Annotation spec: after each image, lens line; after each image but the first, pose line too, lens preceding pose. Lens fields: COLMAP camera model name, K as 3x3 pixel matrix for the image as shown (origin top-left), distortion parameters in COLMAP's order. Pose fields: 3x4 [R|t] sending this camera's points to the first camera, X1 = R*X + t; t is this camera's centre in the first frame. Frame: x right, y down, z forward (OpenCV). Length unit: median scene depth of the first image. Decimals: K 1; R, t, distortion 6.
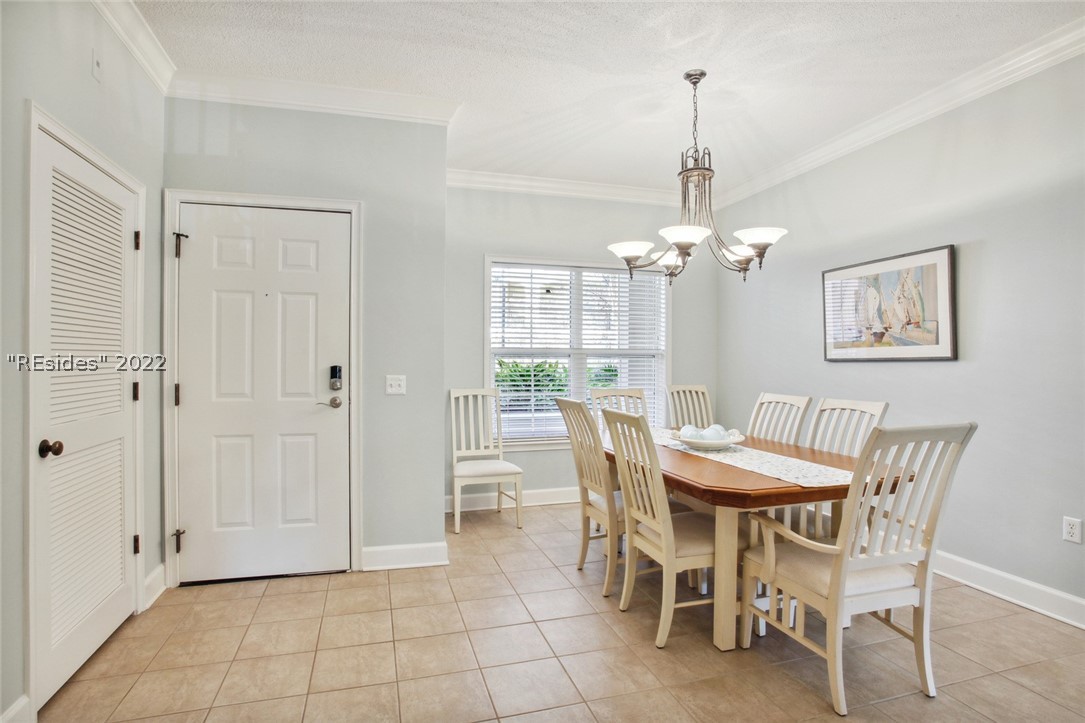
lens RADIAL K [[555.7, 0, 535.1], [0, 555.7, 366.6], [0, 0, 1]] dist [-0.070806, 0.039937]
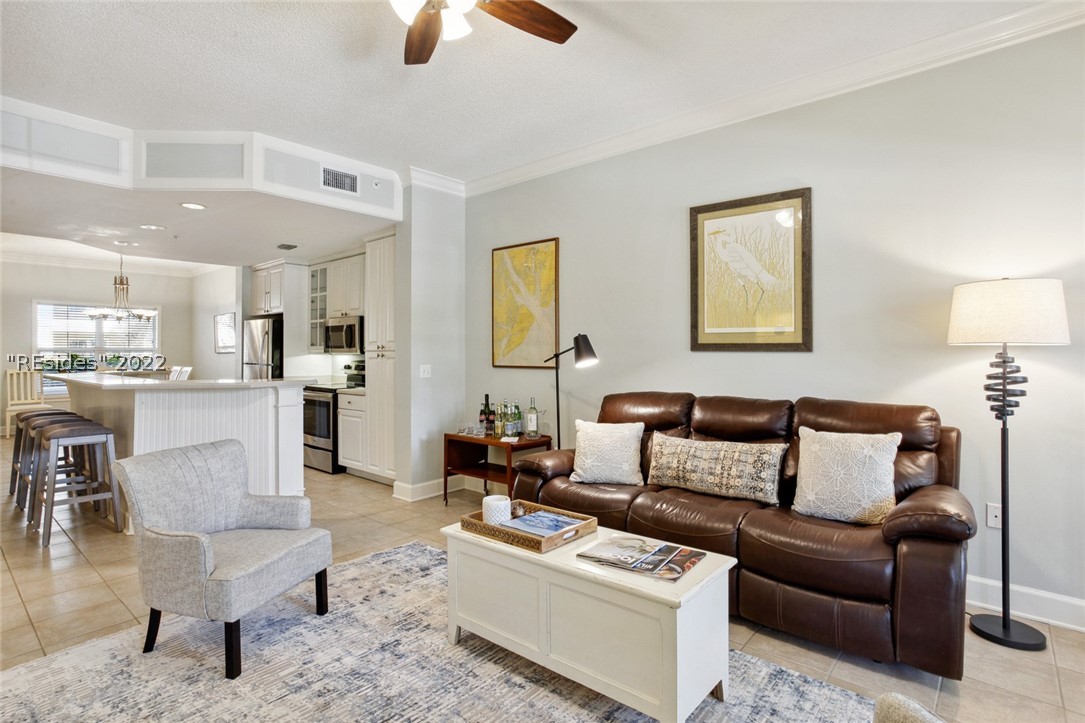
lens RADIAL K [[549.2, 0, 532.7], [0, 549.2, 349.2], [0, 0, 1]] dist [-0.048525, 0.033480]
pose [[0.844040, -0.004524, 0.536262, 0.530645], [0.012862, 0.999848, -0.011810, 0.023434], [-0.536127, 0.016866, 0.843969, -2.160831]]
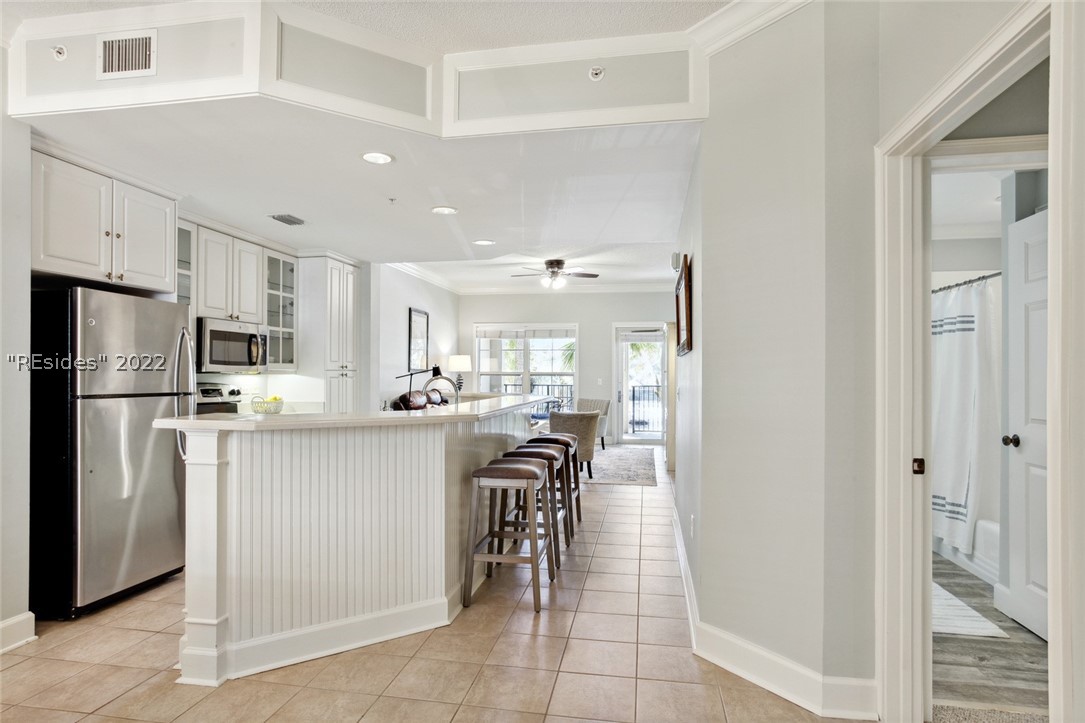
lens RADIAL K [[594.6, 0, 539.7], [0, 594.6, 372.5], [0, 0, 1]] dist [-0.001405, 0.000089]
pose [[-0.895232, -0.008237, 0.445524, -0.349448], [-0.003551, 0.999929, 0.011353, -0.012190], [-0.445586, 0.008582, -0.895198, 0.824323]]
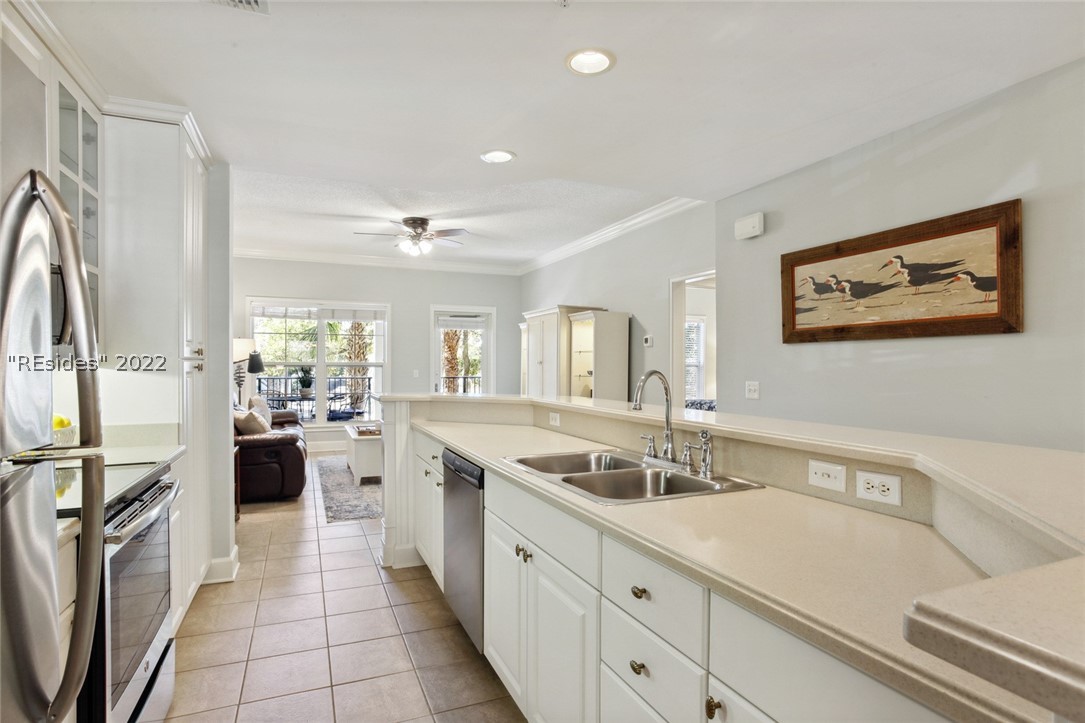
lens RADIAL K [[555.7, 0, 535.1], [0, 555.7, 366.6], [0, 0, 1]] dist [-0.070806, 0.039937]
pose [[-0.993081, -0.008656, -0.117113, 0.586990], [-0.010391, 0.999845, 0.014207, -0.001550], [0.116972, 0.015326, -0.993017, 0.365791]]
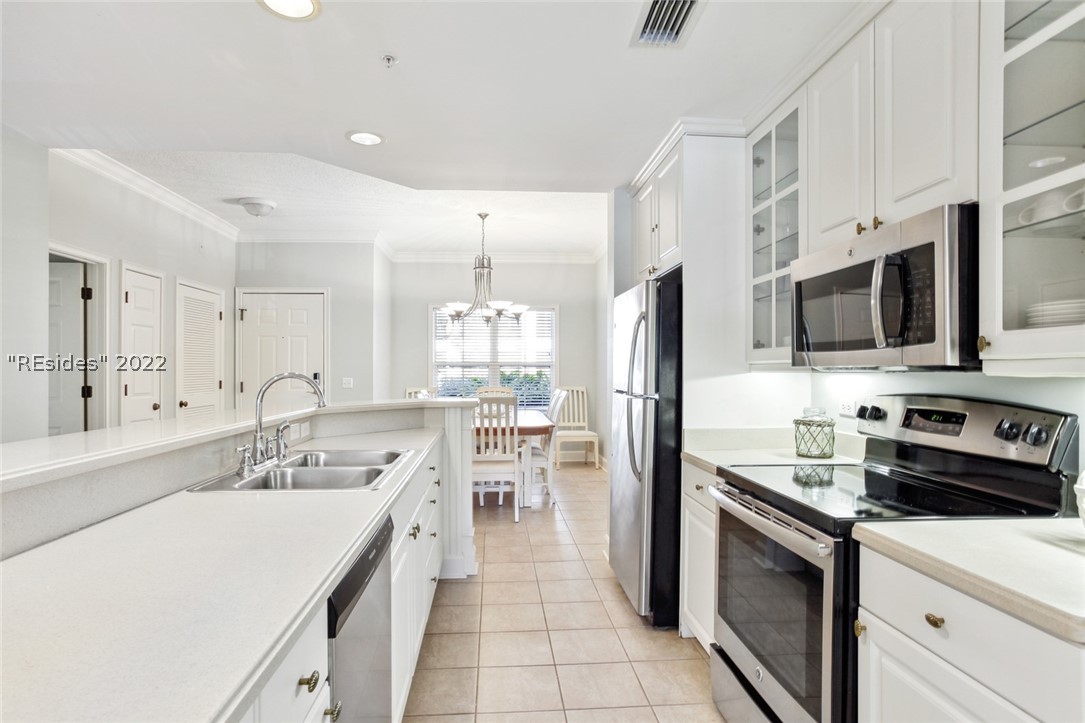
lens RADIAL K [[564.6, 0, 537.7], [0, 564.6, 371.0], [0, 0, 1]] dist [-0.042572, 0.001218]
pose [[0.978910, -0.003928, -0.204255, 0.798782], [0.001618, 0.999933, -0.011476, 0.015344], [0.204287, 0.010903, 0.978850, -0.769979]]
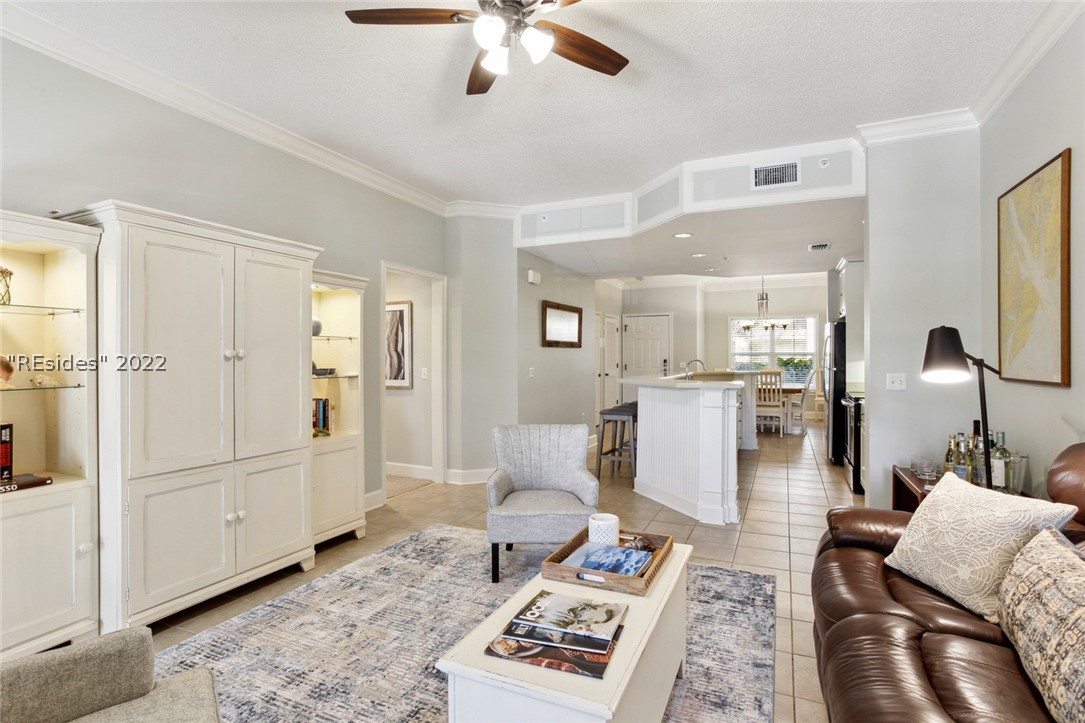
lens RADIAL K [[532.2, 0, 539.4], [0, 532.2, 357.7], [0, 0, 1]] dist [-0.055072, 0.030430]
pose [[0.753650, -0.005869, -0.657250, 1.244725], [-0.001837, 0.999937, -0.011036, 0.025663], [0.657274, 0.009525, 0.753592, -2.056379]]
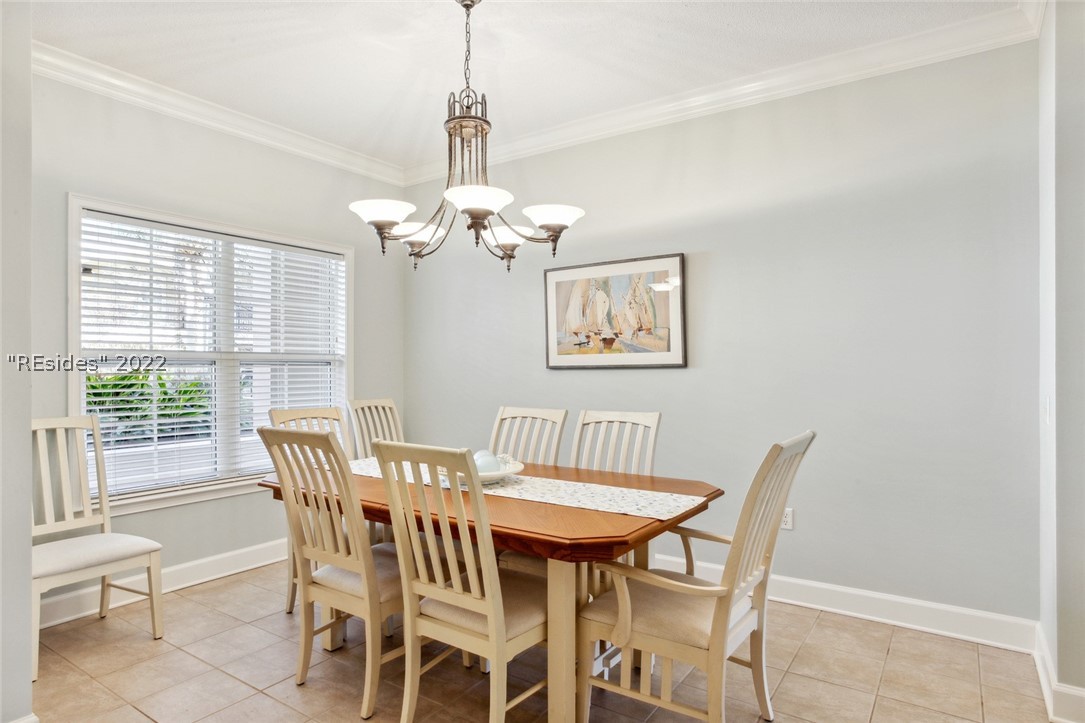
lens RADIAL K [[624.8, 0, 541.3], [0, 624.8, 370.7], [0, 0, 1]] dist [-0.059706, 0.043097]
pose [[0.780913, -0.006186, 0.624610, -0.152922], [0.010492, 0.999940, -0.003215, -0.004280], [-0.624552, 0.009064, 0.780930, 0.238525]]
